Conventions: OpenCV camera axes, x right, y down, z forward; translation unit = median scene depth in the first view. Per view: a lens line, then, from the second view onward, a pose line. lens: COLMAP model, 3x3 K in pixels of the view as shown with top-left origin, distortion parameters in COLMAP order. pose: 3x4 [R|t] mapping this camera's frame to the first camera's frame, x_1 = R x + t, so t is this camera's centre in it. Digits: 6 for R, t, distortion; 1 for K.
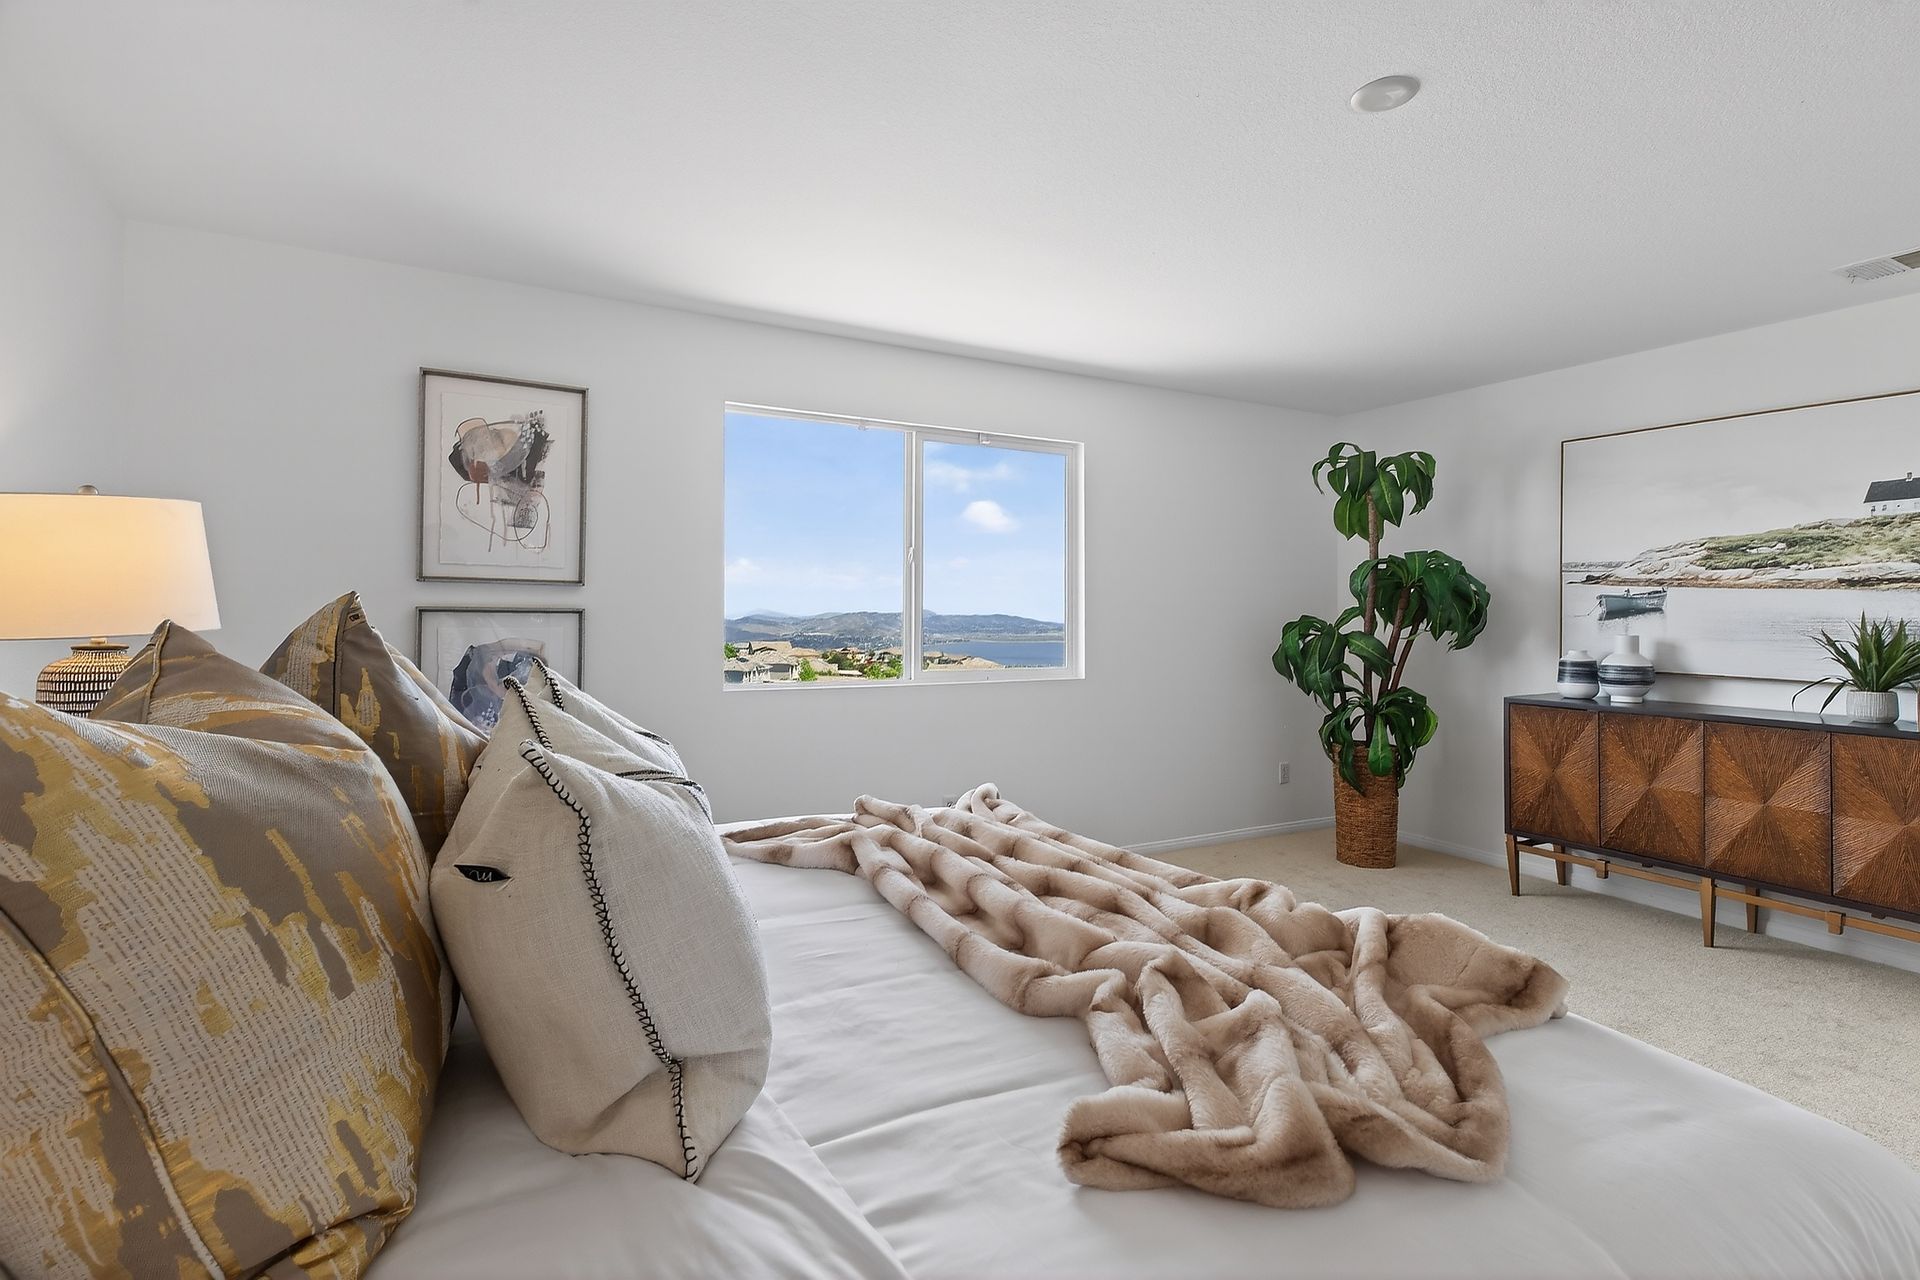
lens RADIAL K [[939.4, 0, 971.3], [0, 939.4, 620.5], [0, 0, 1]] dist [0.000143, -0.000812]
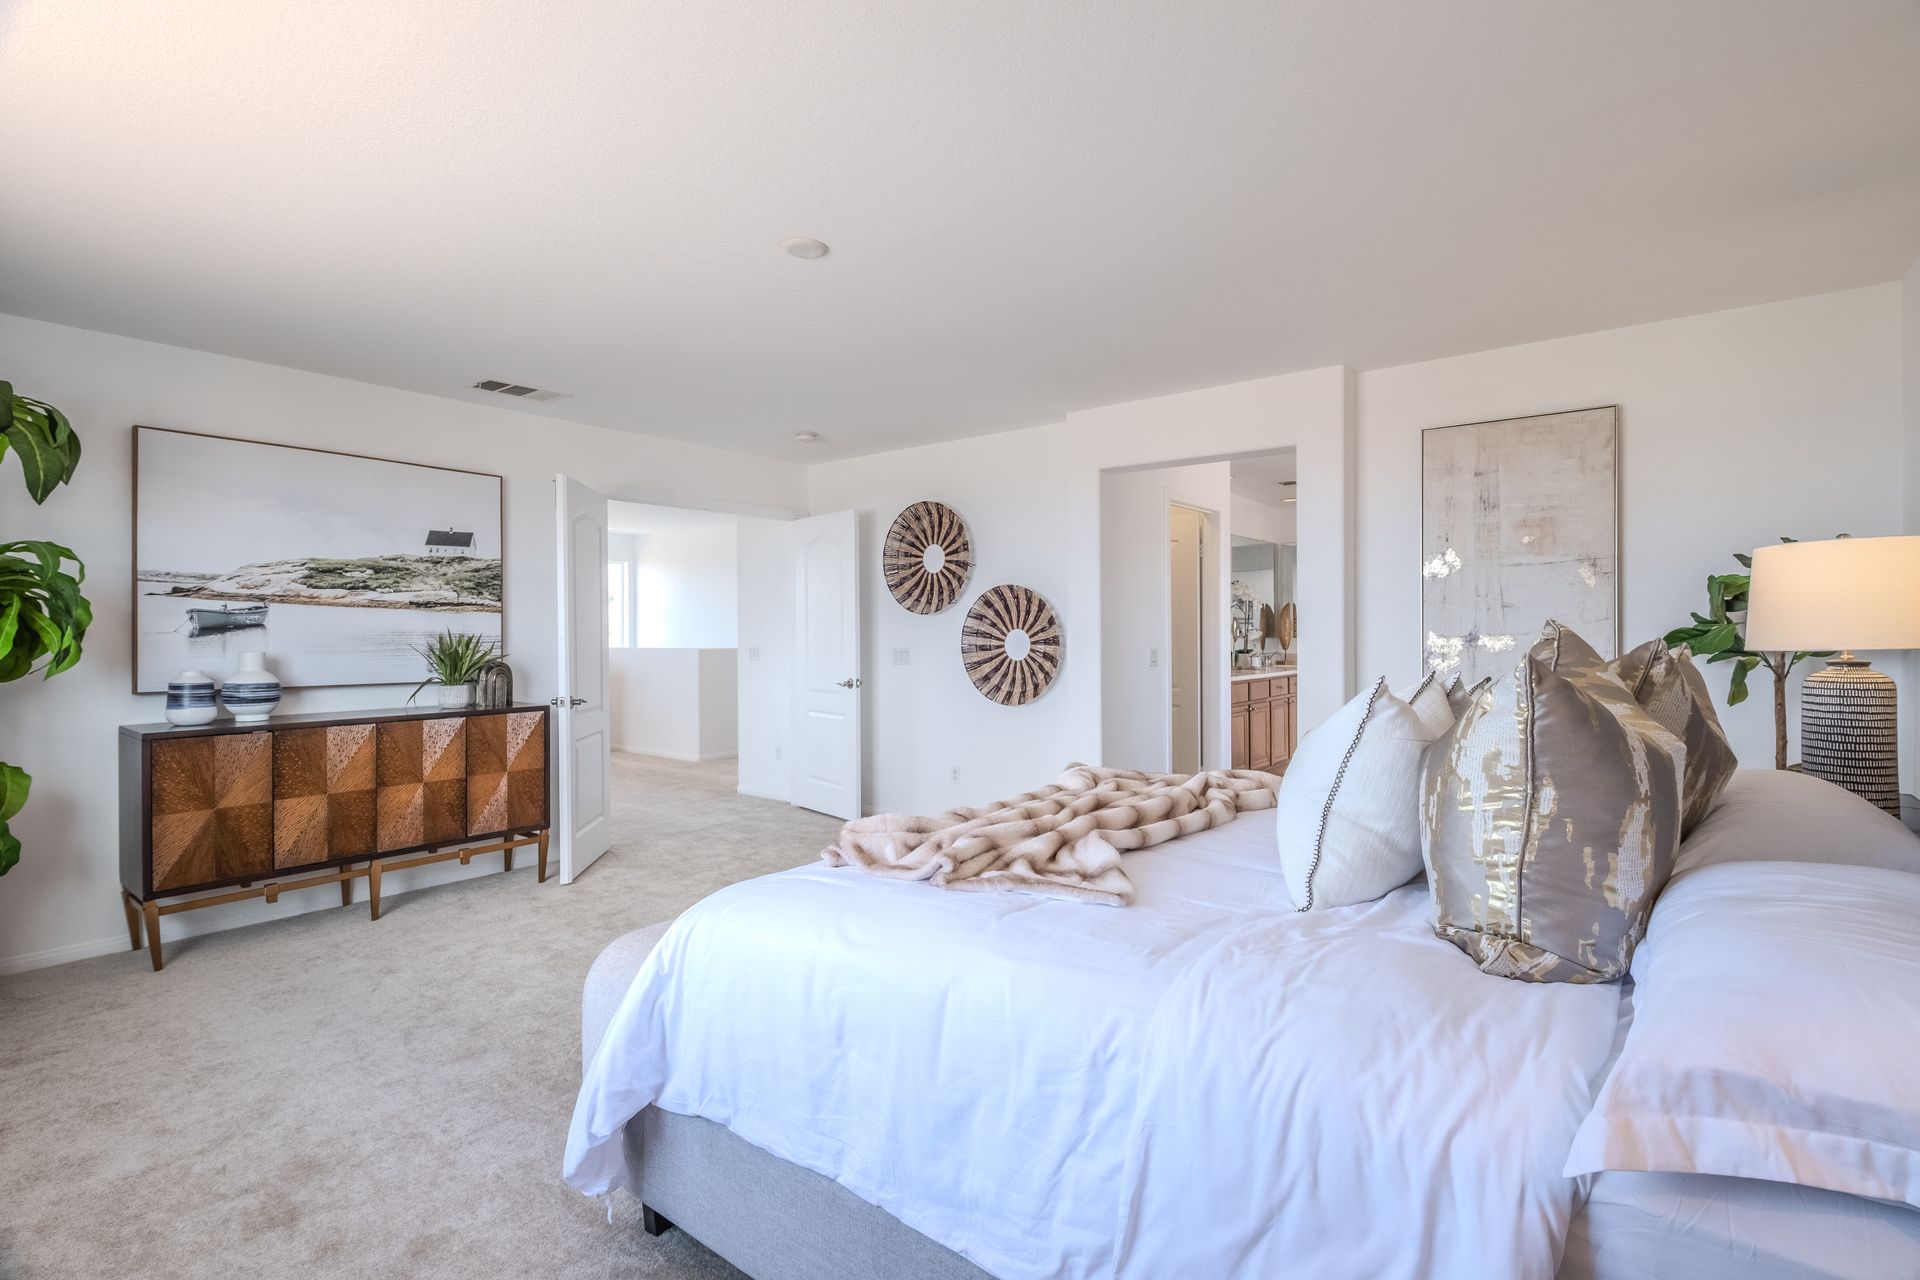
lens RADIAL K [[939.4, 0, 971.3], [0, 939.4, 620.5], [0, 0, 1]] dist [0.000143, -0.000812]
pose [[-0.437913, -0.004434, 0.899007, -0.529397], [0.002880, 0.999976, 0.006335, -0.021945], [-0.899013, 0.005364, -0.437889, 0.798621]]
